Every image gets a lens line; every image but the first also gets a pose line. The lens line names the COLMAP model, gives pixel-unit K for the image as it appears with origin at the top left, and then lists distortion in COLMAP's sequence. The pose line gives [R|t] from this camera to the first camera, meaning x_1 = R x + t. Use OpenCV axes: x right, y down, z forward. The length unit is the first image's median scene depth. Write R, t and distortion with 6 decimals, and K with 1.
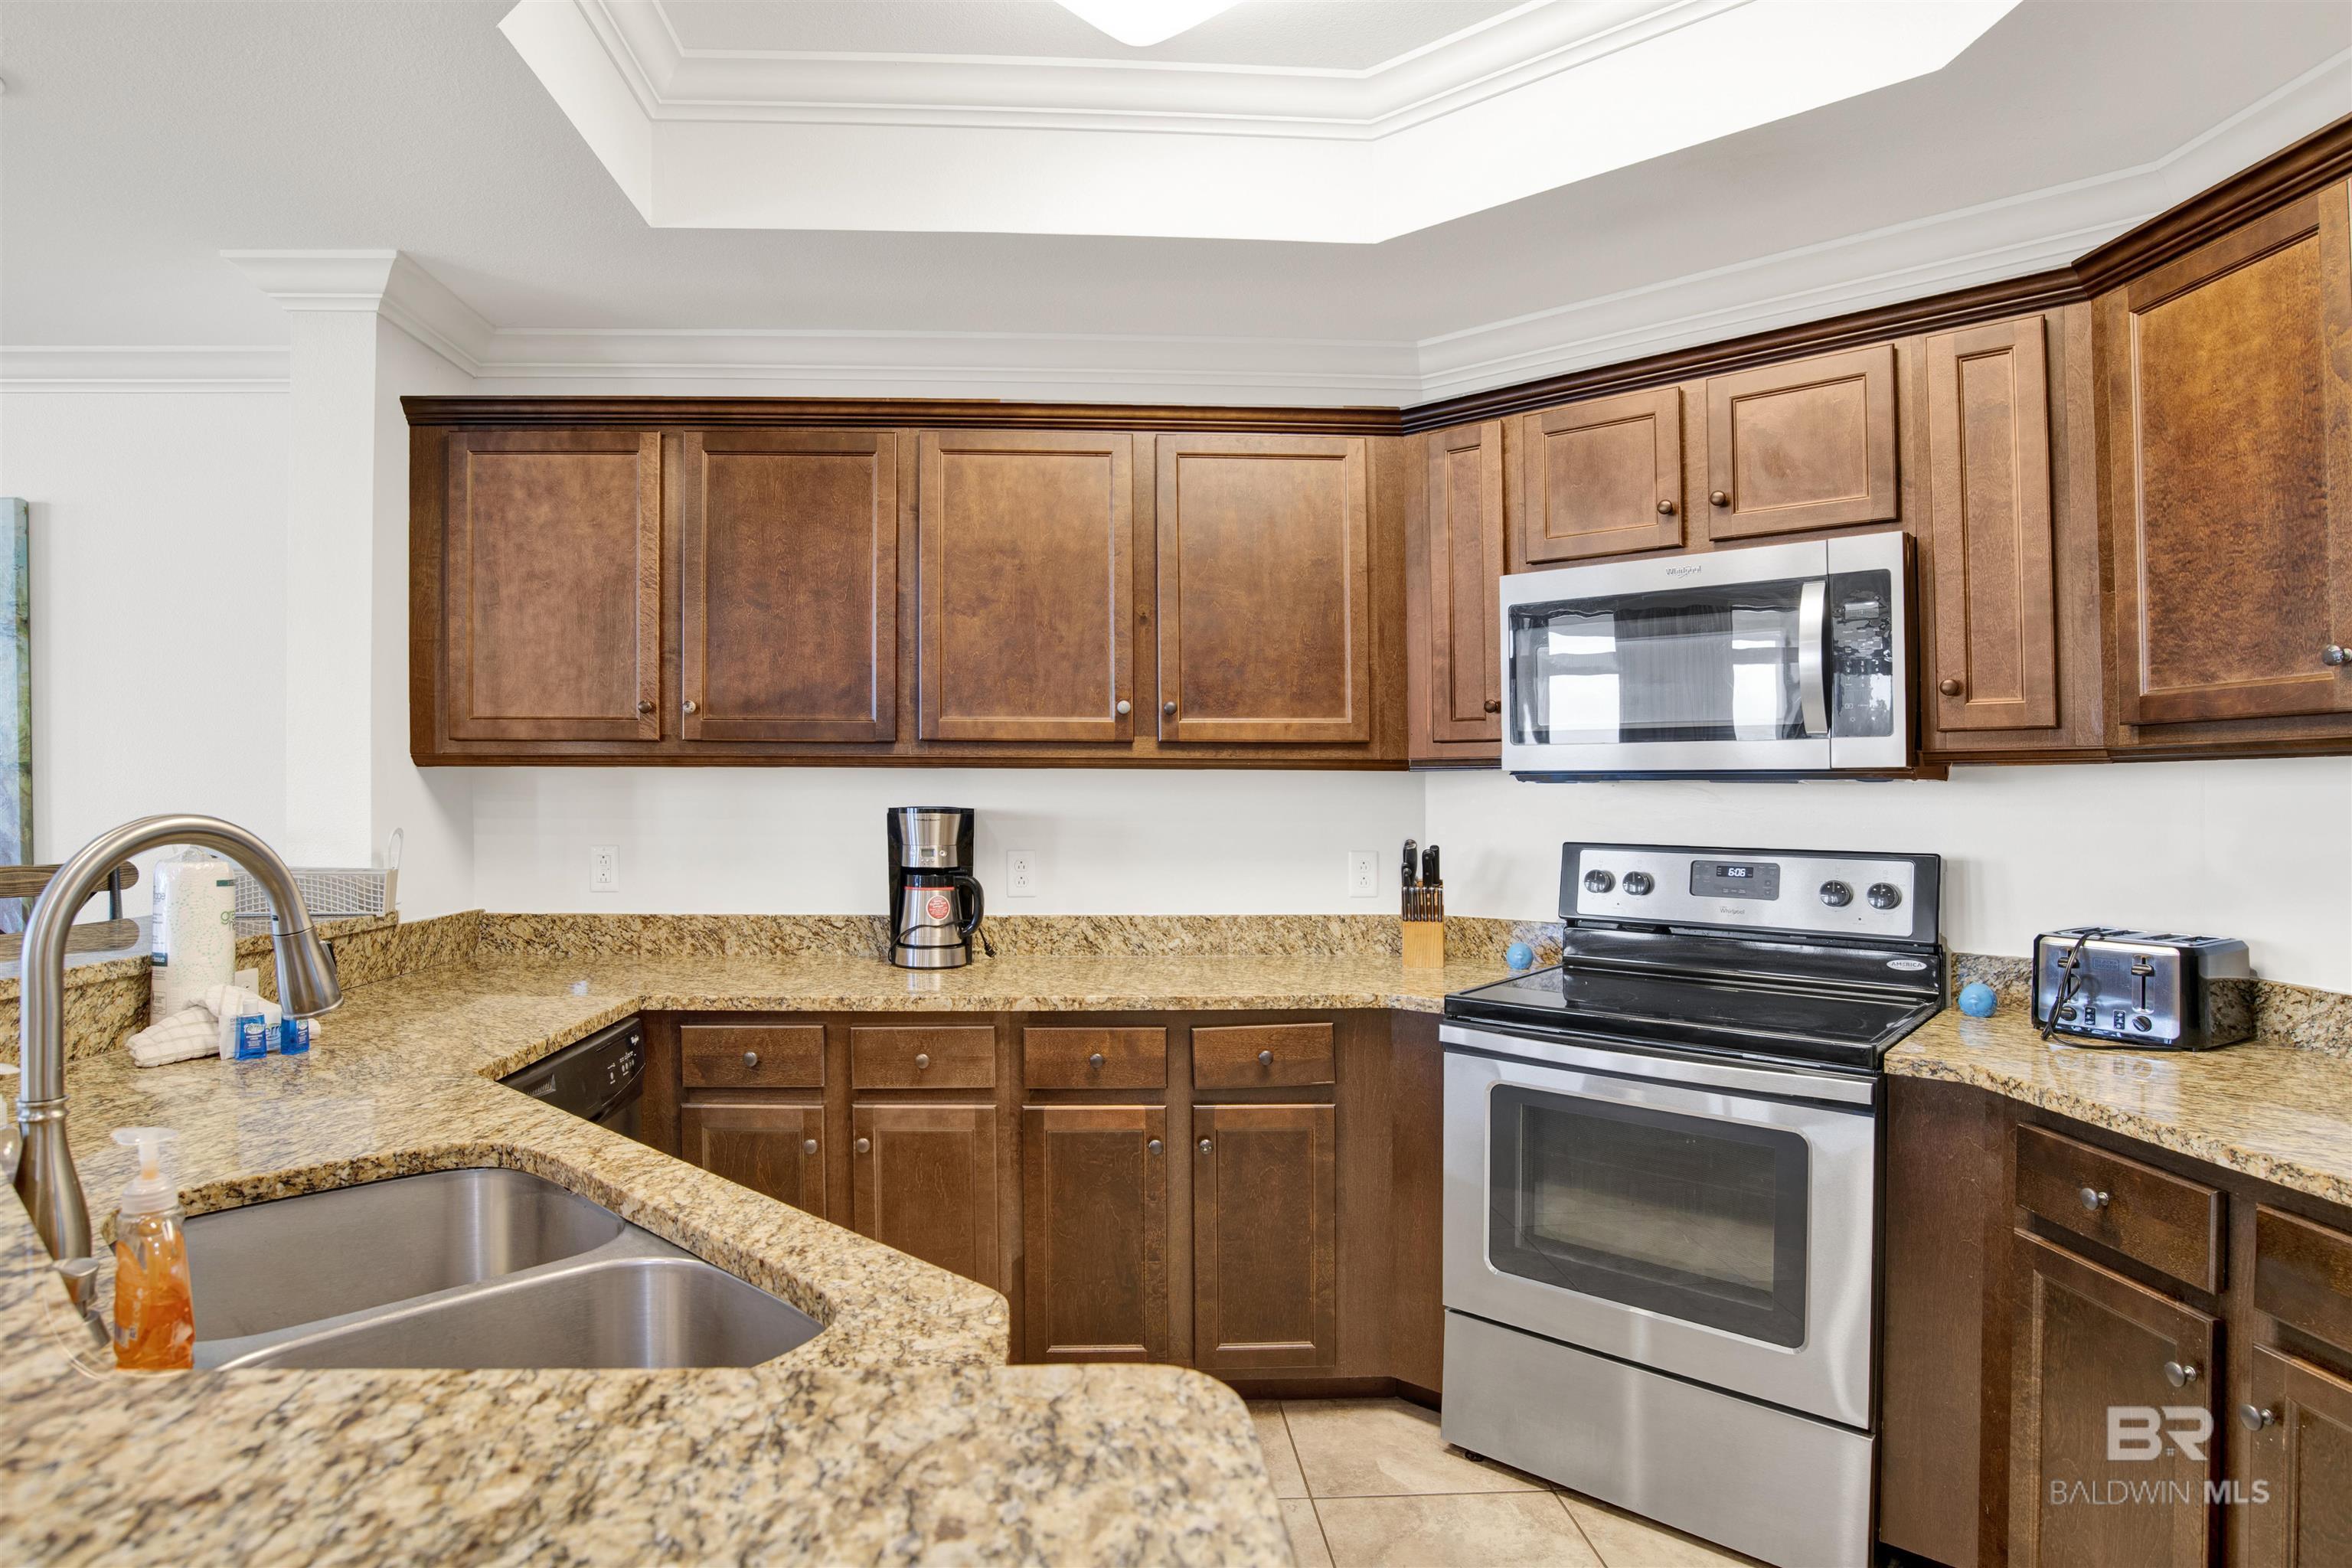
lens RADIAL K [[1267.2, 0, 1153.7], [0, 1267.2, 819.0], [0, 0, 1]] dist [-0.073798, 0.017751]
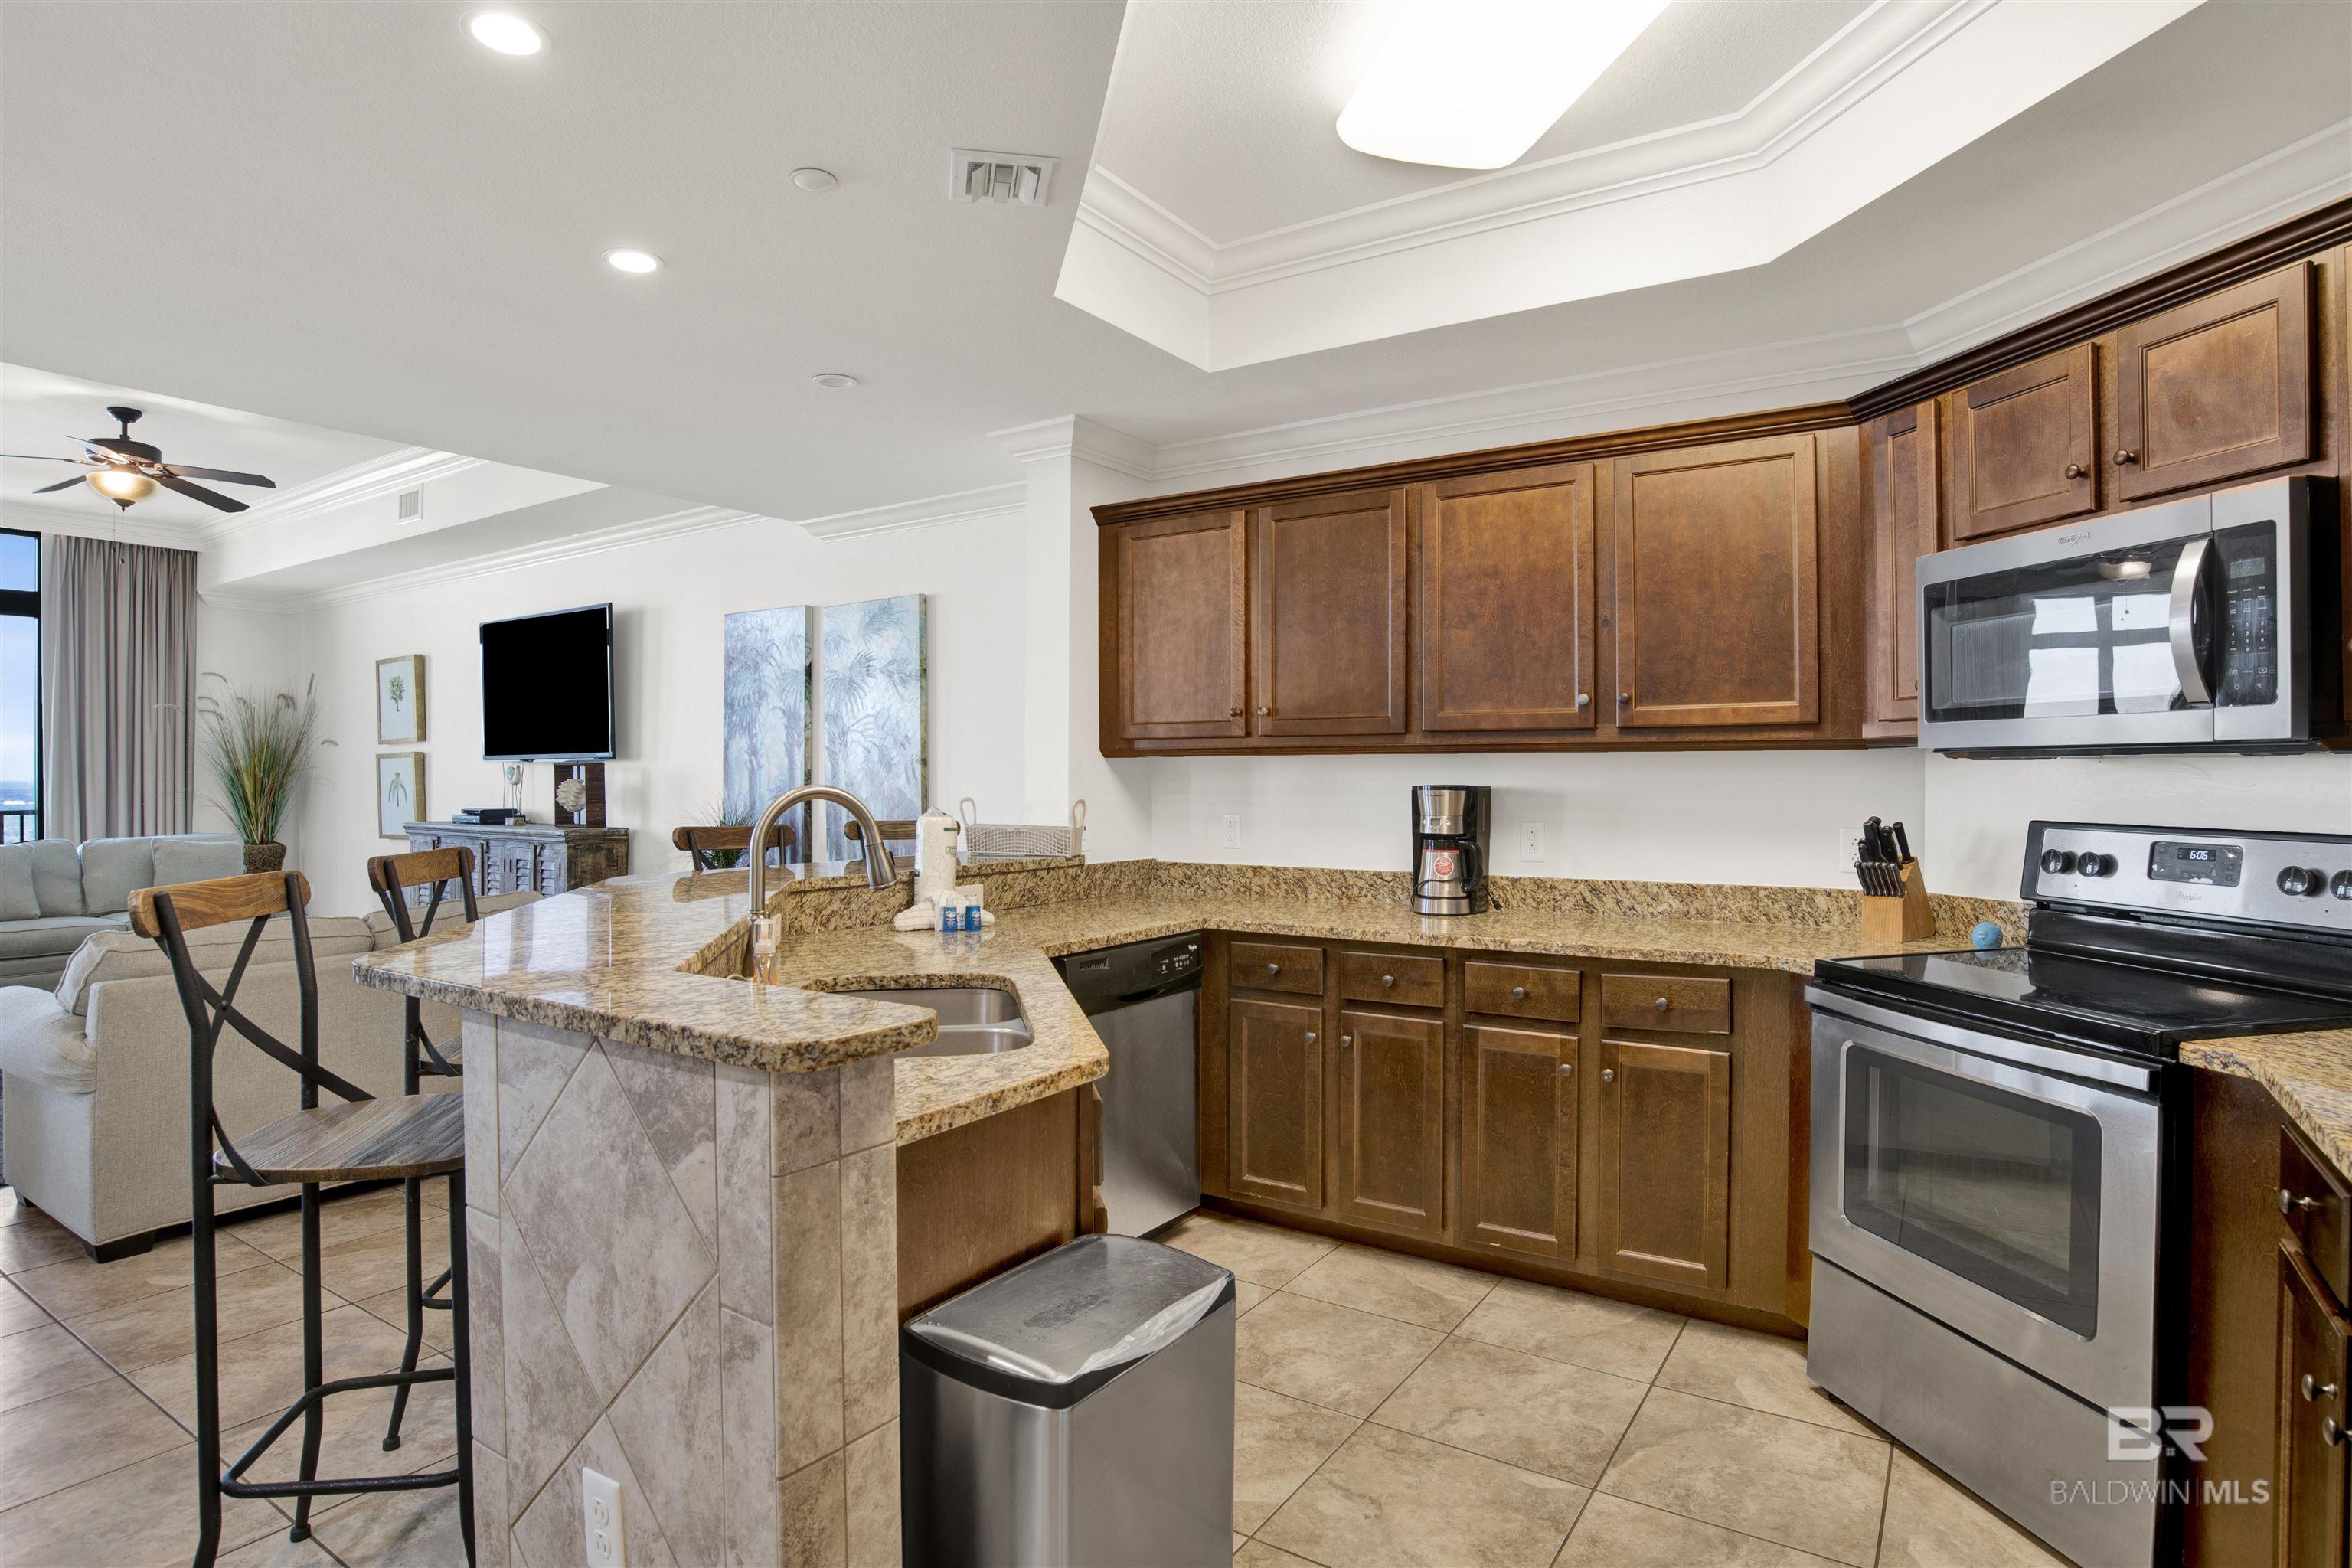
lens RADIAL K [[1267.2, 0, 1201.3], [0, 1267.2, 805.3], [0, 0, 1]] dist [-0.073798, 0.017751]
pose [[0.806341, 0.007184, -0.591408, 0.393893], [-0.004434, 0.999972, 0.006102, 0.004026], [0.591435, -0.002298, 0.806350, -0.145864]]
